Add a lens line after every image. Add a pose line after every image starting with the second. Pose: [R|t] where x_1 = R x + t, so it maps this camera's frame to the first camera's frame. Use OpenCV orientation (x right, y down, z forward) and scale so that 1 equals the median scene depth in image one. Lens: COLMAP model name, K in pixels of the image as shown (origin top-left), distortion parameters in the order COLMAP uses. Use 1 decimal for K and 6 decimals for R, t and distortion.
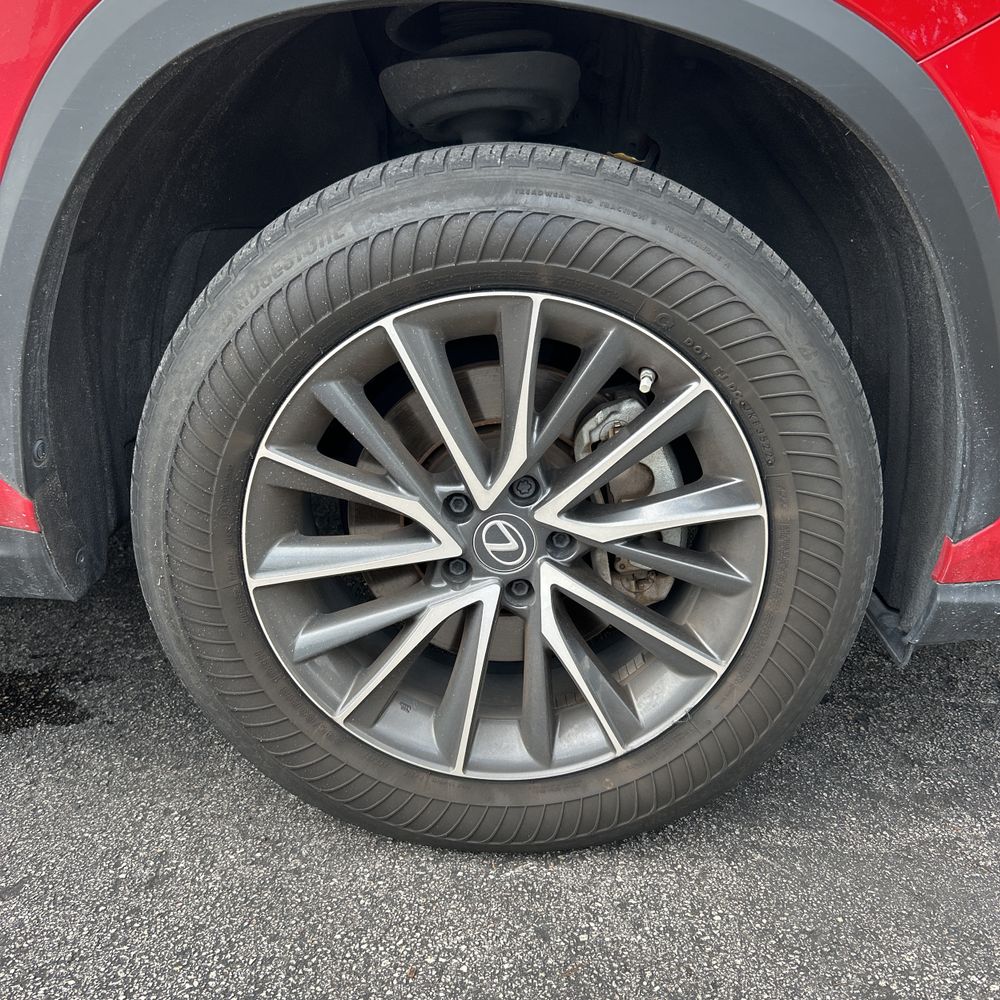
lens RADIAL K [[1005.9, 0, 500.0], [0, 1005.9, 500.0], [0, 0, 1]] dist [0.137976, -0.347174]
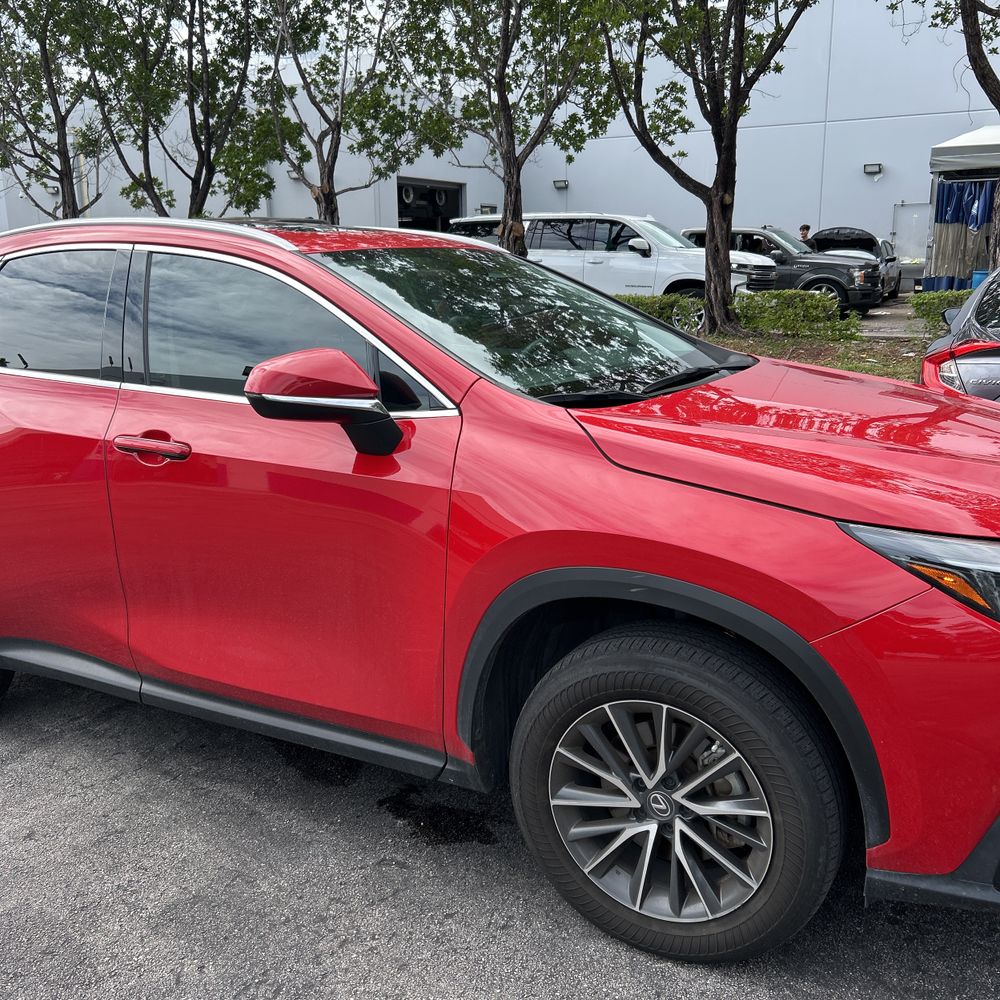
lens RADIAL K [[1017.9, 0, 497.3], [0, 1017.9, 488.3], [0, 0, 1]] dist [0.019637, -0.022919]
pose [[0.883753, 0.043264, -0.465949, 0.692751], [-0.102230, 0.989516, -0.102018, -0.375012], [0.456651, 0.137793, 0.878910, -1.192286]]
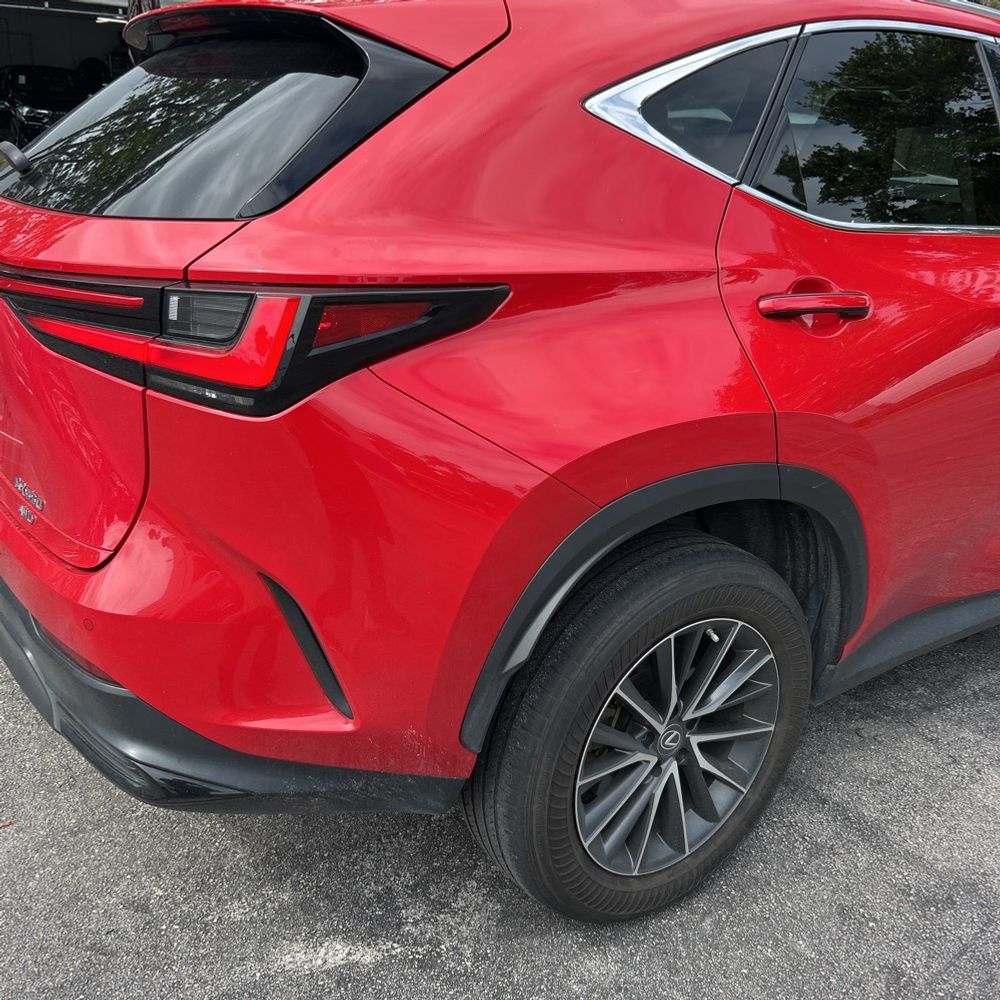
lens RADIAL K [[1017.6, 0, 483.1], [0, 1017.6, 484.8], [0, 0, 1]] dist [0.019659, -0.014005]
pose [[0.811494, -0.208798, 0.545785, -3.928198], [0.190822, 0.977470, 0.090223, -0.744378], [-0.552326, 0.030932, 0.833054, -0.337850]]
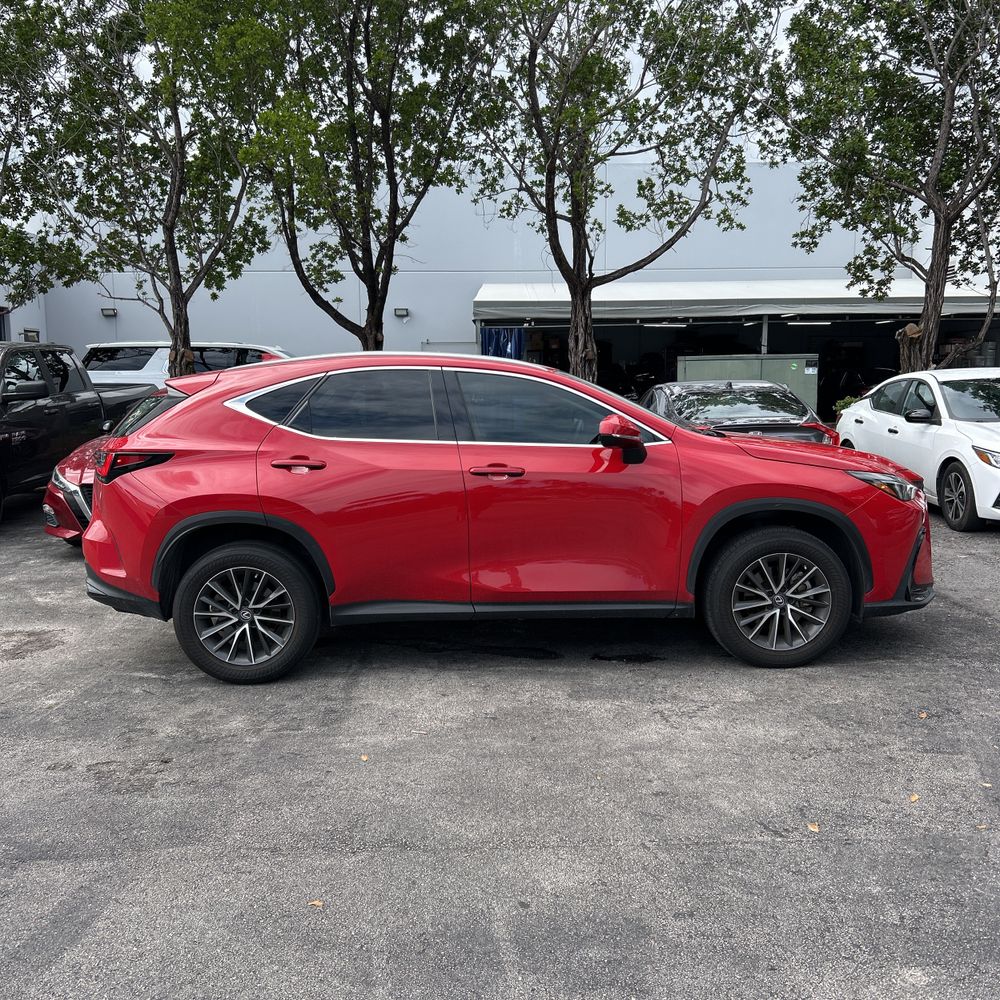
lens RADIAL K [[1005.9, 0, 500.0], [0, 1005.9, 500.0], [0, 0, 1]] dist [0.137976, -0.347174]
pose [[0.997955, -0.058990, 0.024617, -1.526299], [0.062982, 0.973219, -0.221082, 0.602597], [-0.010916, 0.222181, 0.974944, -4.175286]]
